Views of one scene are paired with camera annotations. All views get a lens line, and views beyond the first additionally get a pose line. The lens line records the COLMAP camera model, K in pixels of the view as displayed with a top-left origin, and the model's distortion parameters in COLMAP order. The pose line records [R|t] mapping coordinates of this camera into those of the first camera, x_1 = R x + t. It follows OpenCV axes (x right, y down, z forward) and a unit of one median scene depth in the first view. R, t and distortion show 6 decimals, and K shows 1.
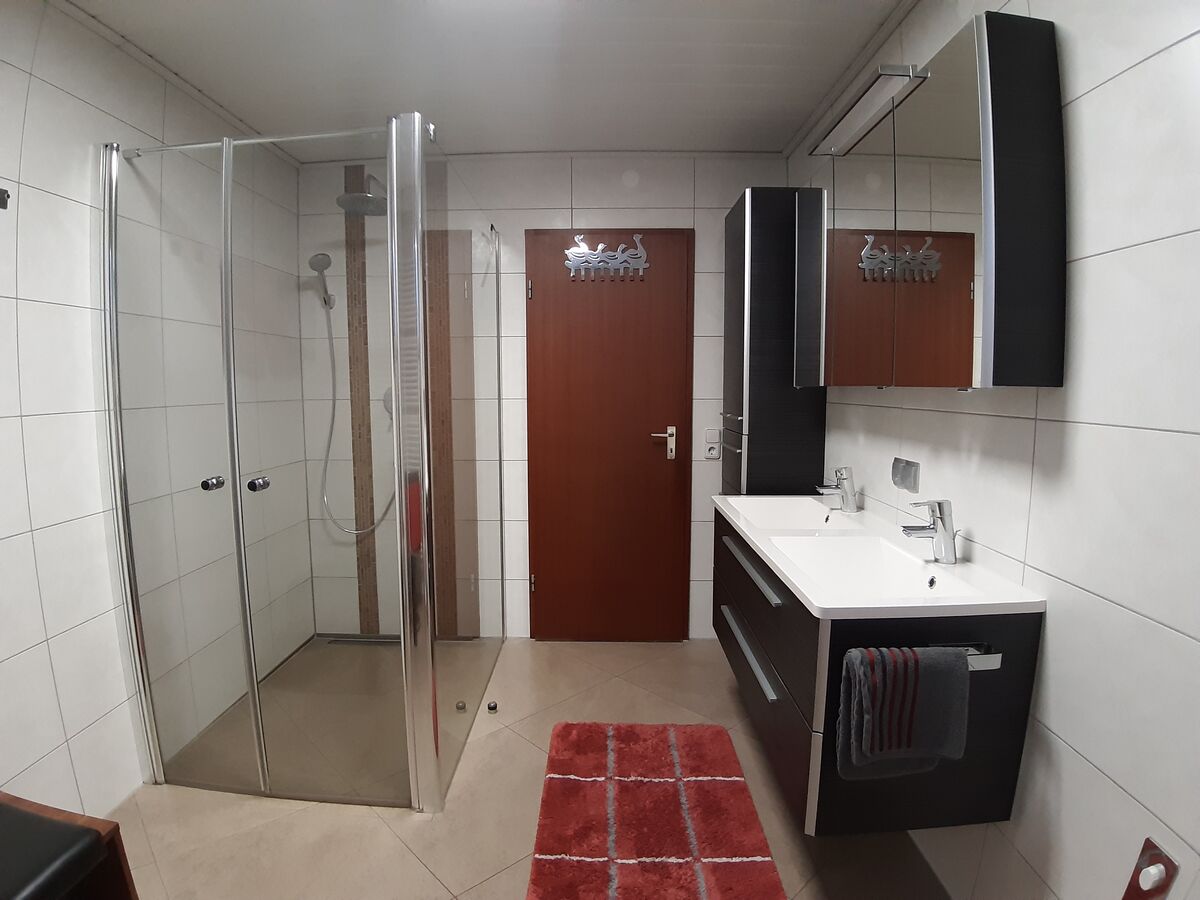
lens RADIAL K [[624.4, 0, 589.5], [0, 624.4, 440.5], [0, 0, 1]] dist [-0.085897, -0.010835]
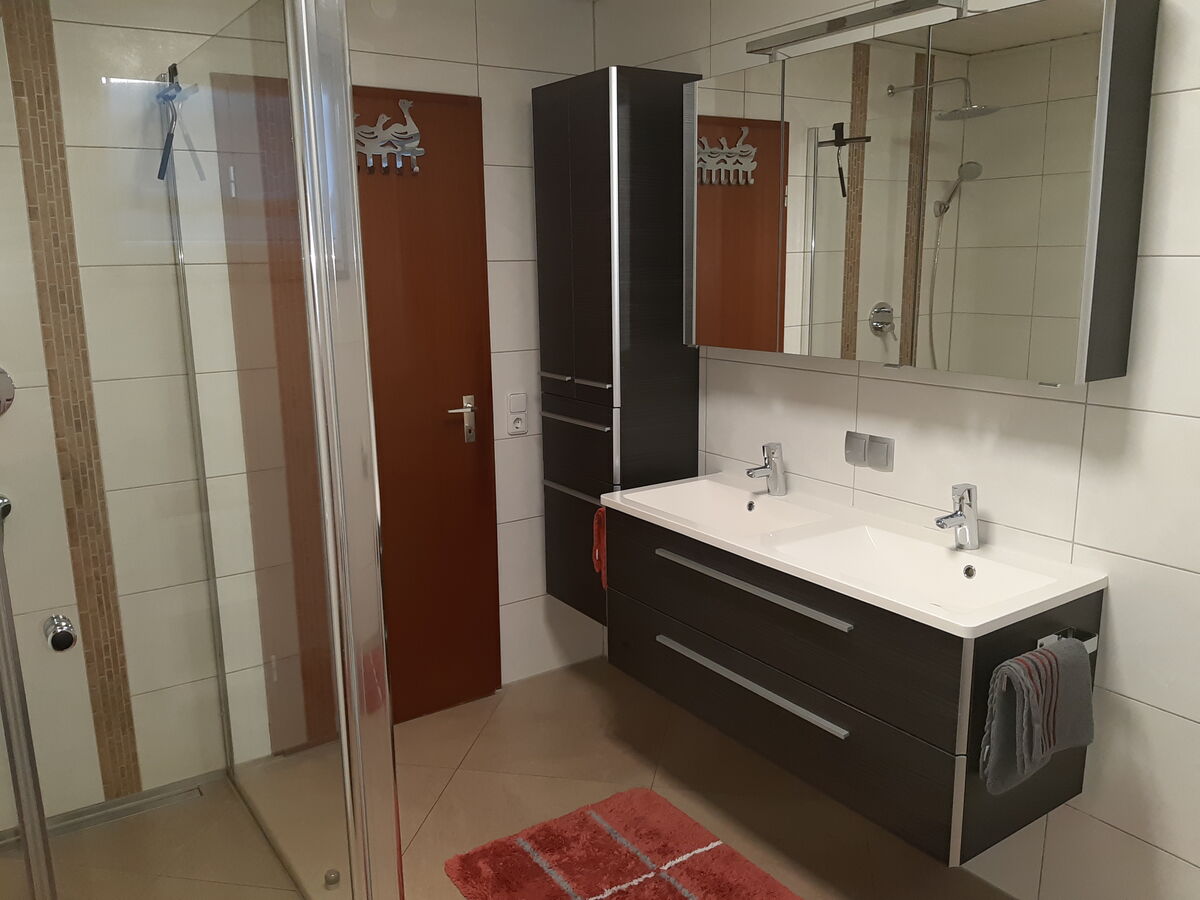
lens RADIAL K [[949.6, 0, 609.1], [0, 949.6, 448.9], [0, 0, 1]] dist [0.049434, -0.058161]
pose [[0.810123, -0.125924, 0.572576, -0.510650], [0.062377, 0.989630, 0.129389, -0.131465], [-0.582931, -0.069105, 0.809577, 0.076998]]
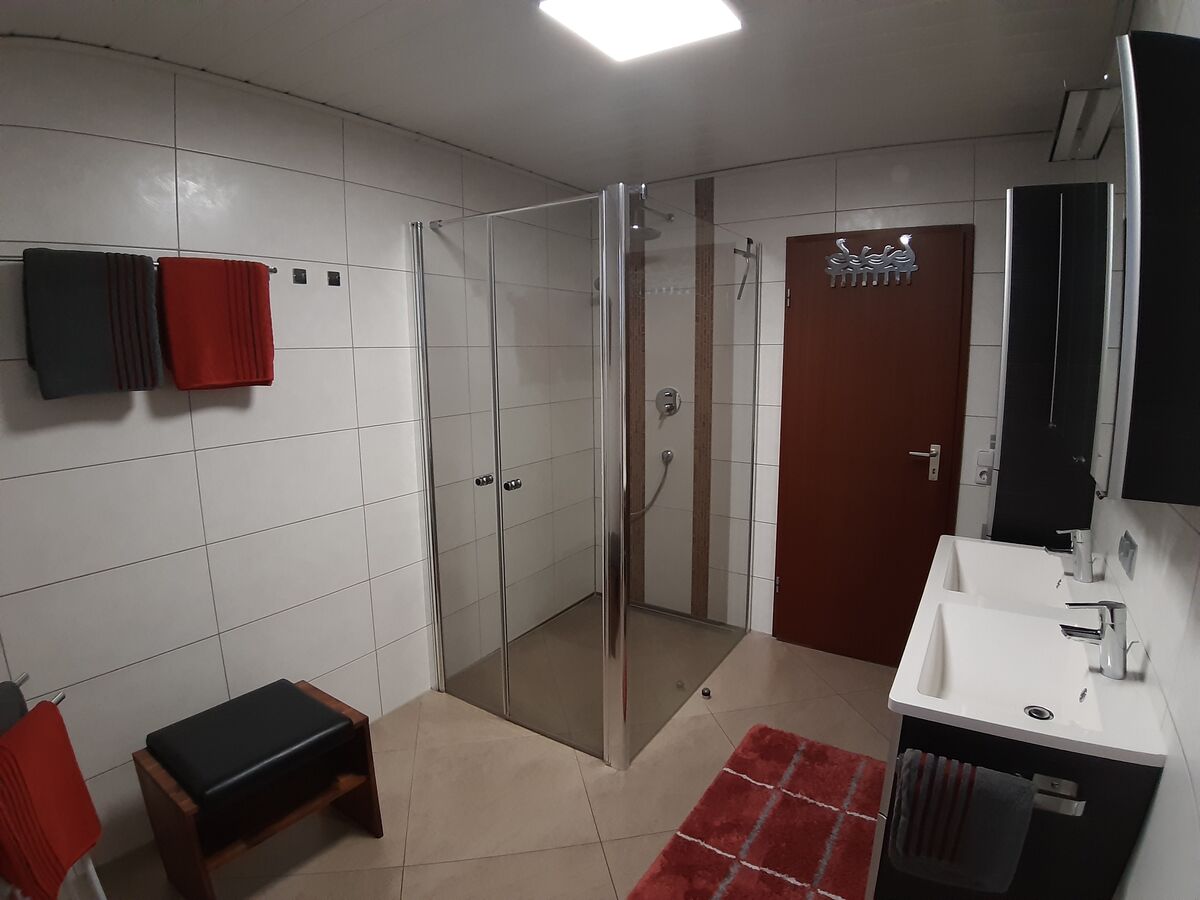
lens RADIAL K [[624.4, 0, 597.7], [0, 624.4, 442.4], [0, 0, 1]] dist [-0.085897, -0.010835]
pose [[0.851473, 0.074670, -0.519054, 0.252351], [-0.040008, 0.996175, 0.077677, -0.110284], [0.522869, -0.045373, 0.851204, -0.029106]]
